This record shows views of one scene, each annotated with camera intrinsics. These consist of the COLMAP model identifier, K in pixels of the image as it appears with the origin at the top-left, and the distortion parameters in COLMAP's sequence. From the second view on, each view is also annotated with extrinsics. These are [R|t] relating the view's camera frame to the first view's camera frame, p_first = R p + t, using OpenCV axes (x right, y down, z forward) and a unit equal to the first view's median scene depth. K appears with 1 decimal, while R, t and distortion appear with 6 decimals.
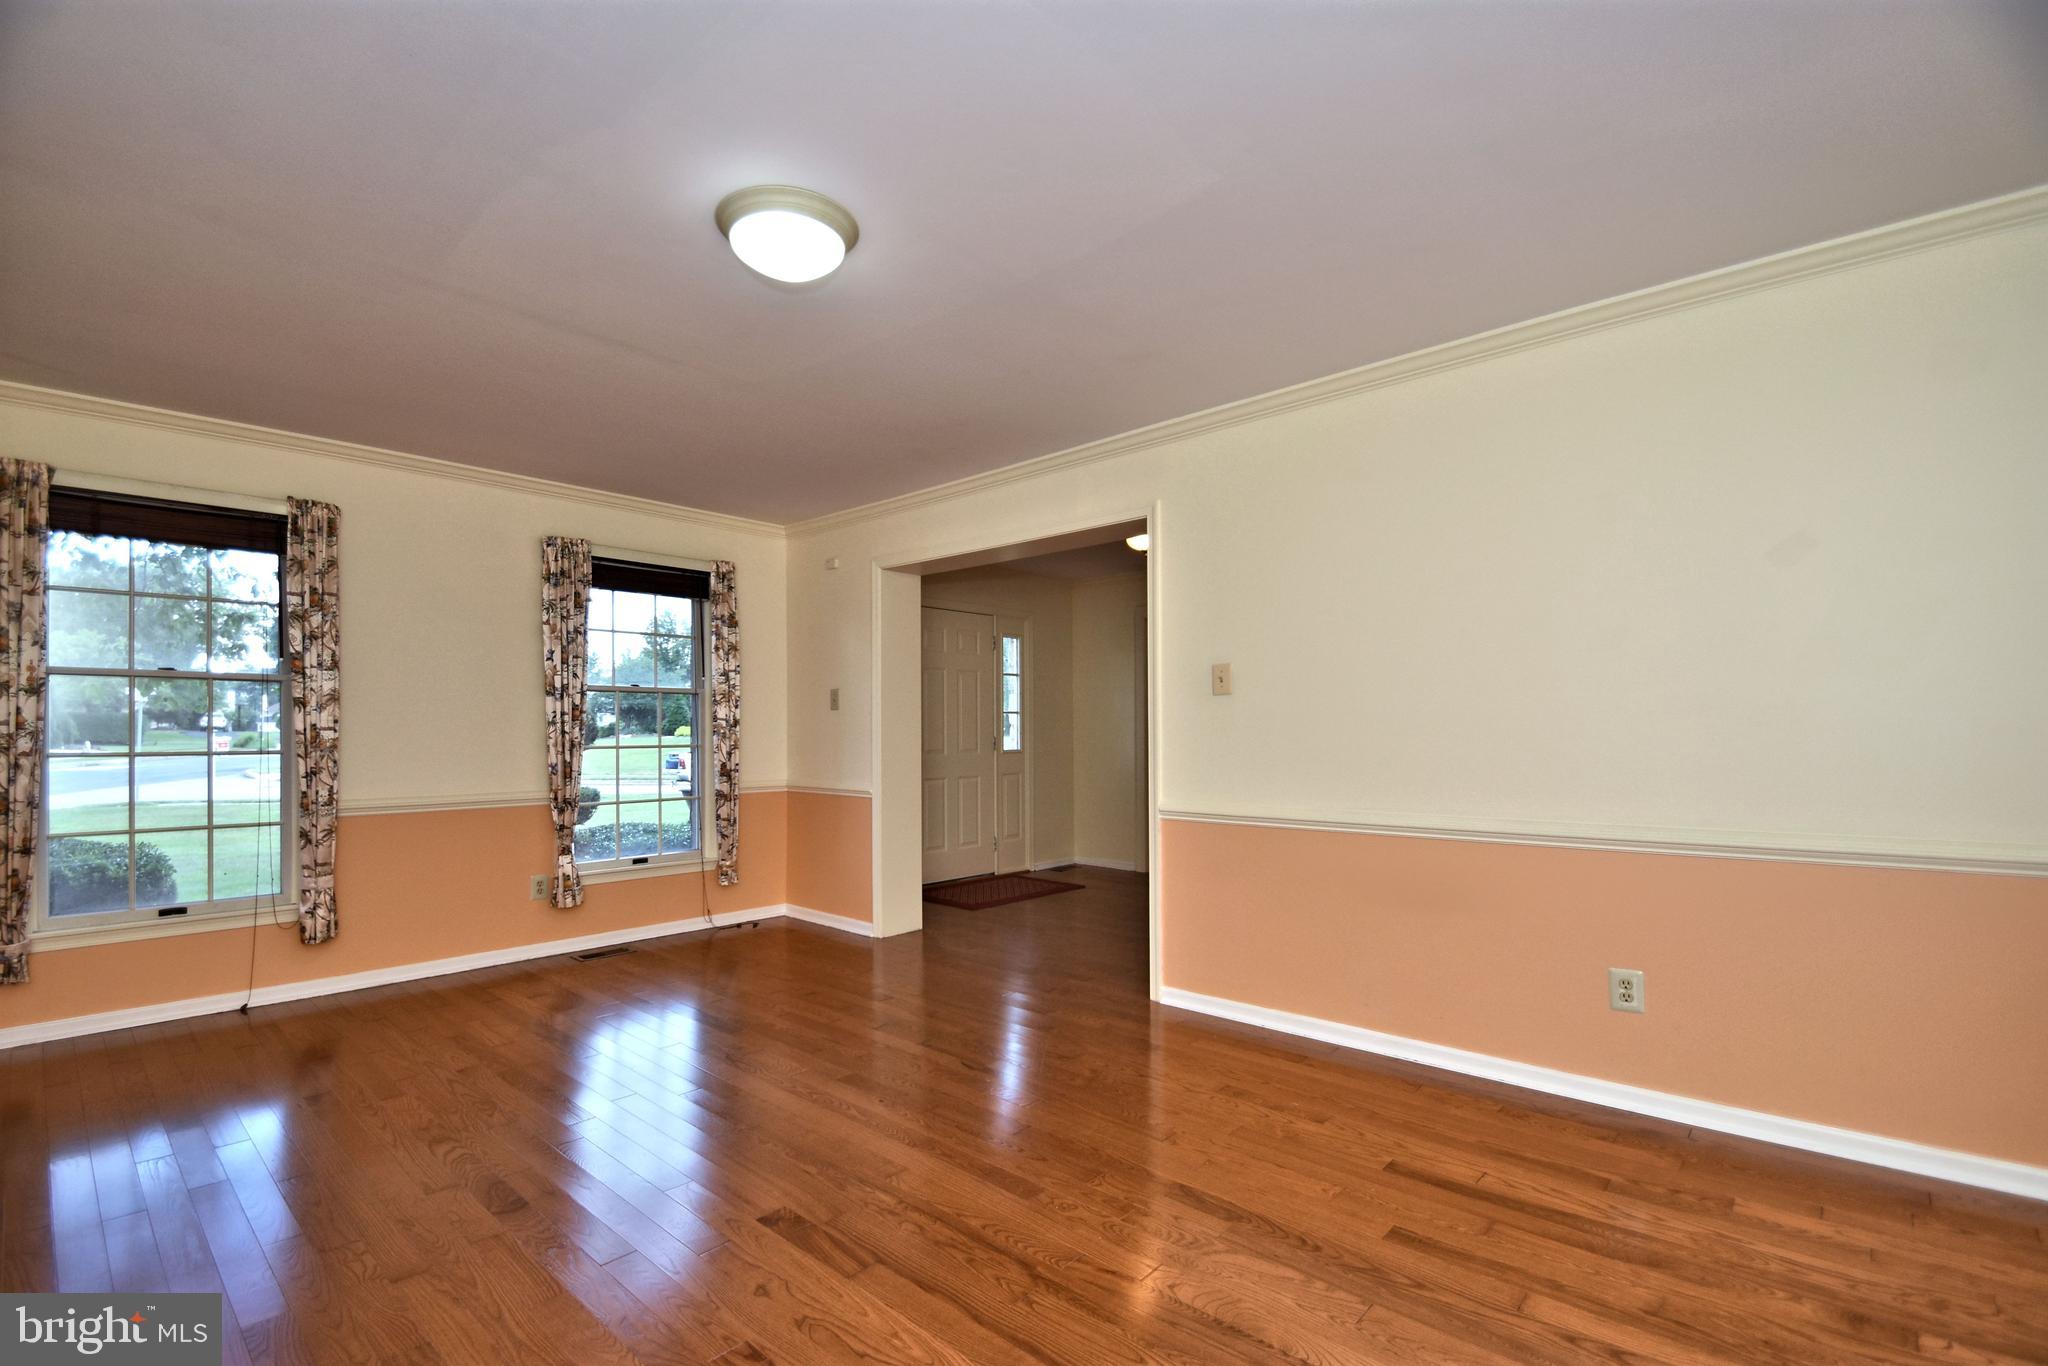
lens RADIAL K [[928.9, 0, 1005.8], [0, 928.9, 726.3], [0, 0, 1]] dist [-0.009615, -0.000494]
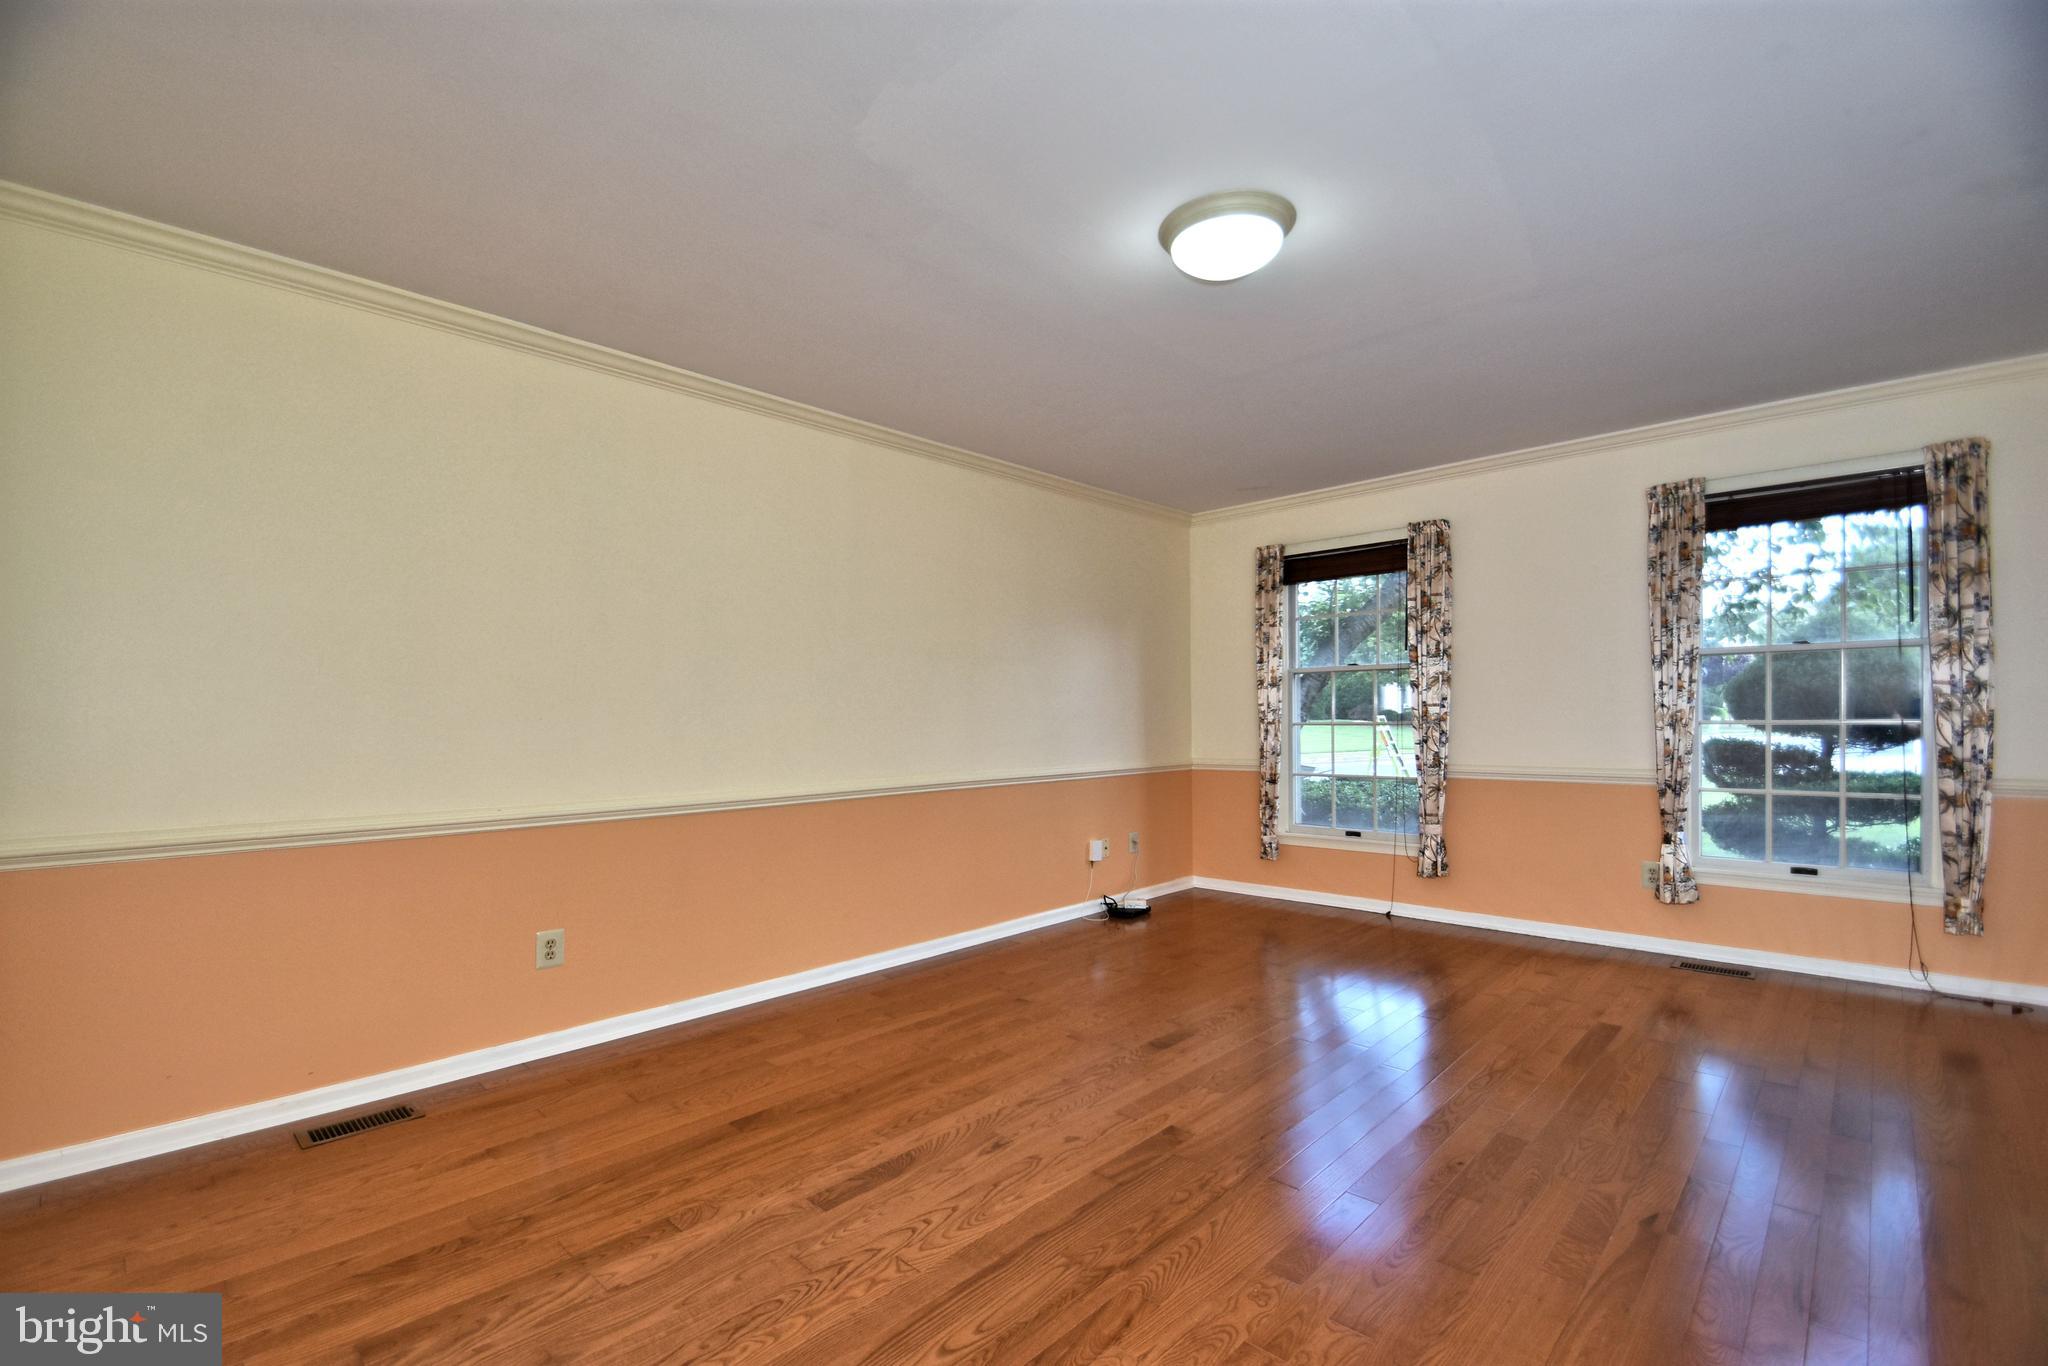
lens RADIAL K [[928.9, 0, 1005.8], [0, 928.9, 726.3], [0, 0, 1]] dist [-0.009615, -0.000494]
pose [[-0.051461, 0.012934, -0.998591, 0.517105], [0.016537, 0.999790, 0.012097, 0.006429], [0.998538, -0.015891, -0.051665, 0.491921]]
